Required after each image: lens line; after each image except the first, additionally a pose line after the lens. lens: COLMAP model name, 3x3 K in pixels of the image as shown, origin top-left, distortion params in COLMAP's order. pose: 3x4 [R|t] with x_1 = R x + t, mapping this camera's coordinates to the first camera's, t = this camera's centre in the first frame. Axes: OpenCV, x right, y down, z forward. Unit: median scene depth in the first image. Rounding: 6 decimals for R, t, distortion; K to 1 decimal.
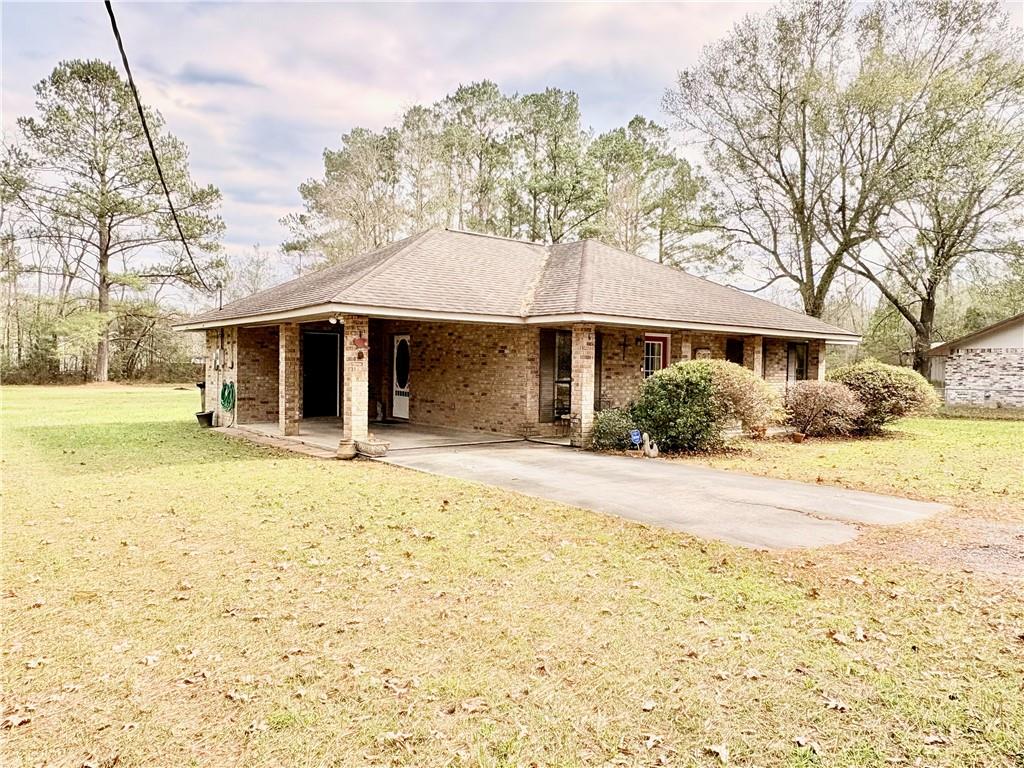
lens RADIAL K [[720.5, 0, 512.0], [0, 720.5, 384.0], [0, 0, 1]] dist [-0.001330, 0.000043]
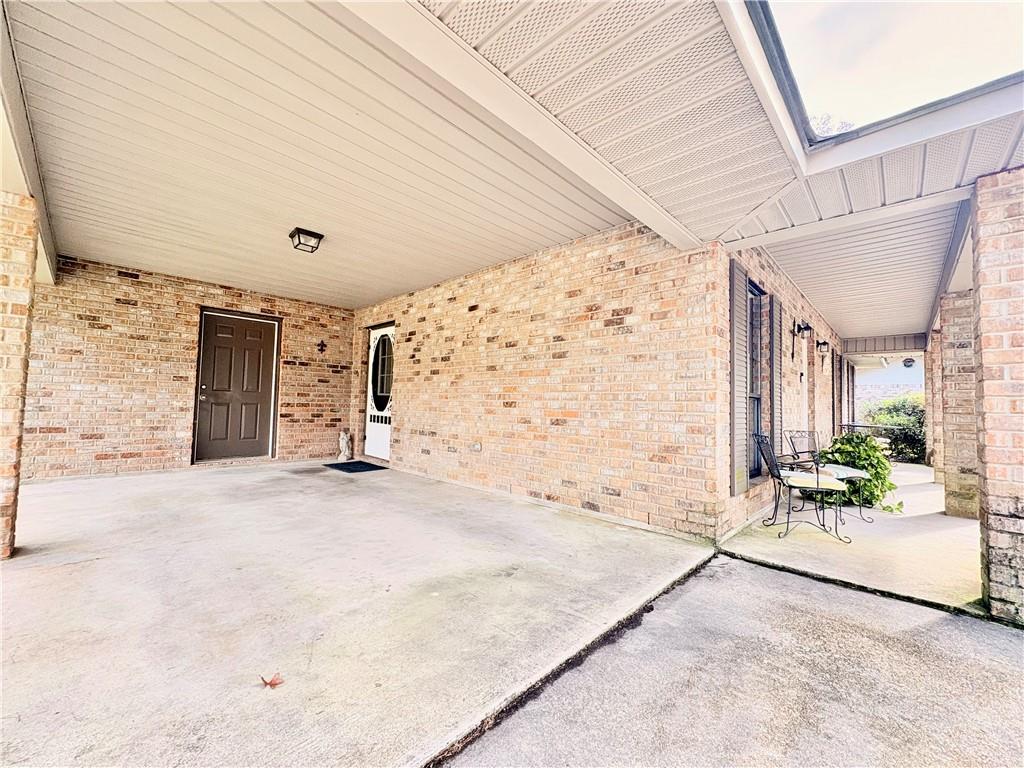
lens RADIAL K [[416.9, 0, 512.0], [0, 416.9, 384.0], [0, 0, 1]] dist [0.000316, 0.000083]
pose [[0.991207, 0.013897, 0.131585, -0.093826], [-0.004839, 0.997611, -0.068907, 0.007611], [-0.132228, 0.067665, 0.988907, 0.675000]]
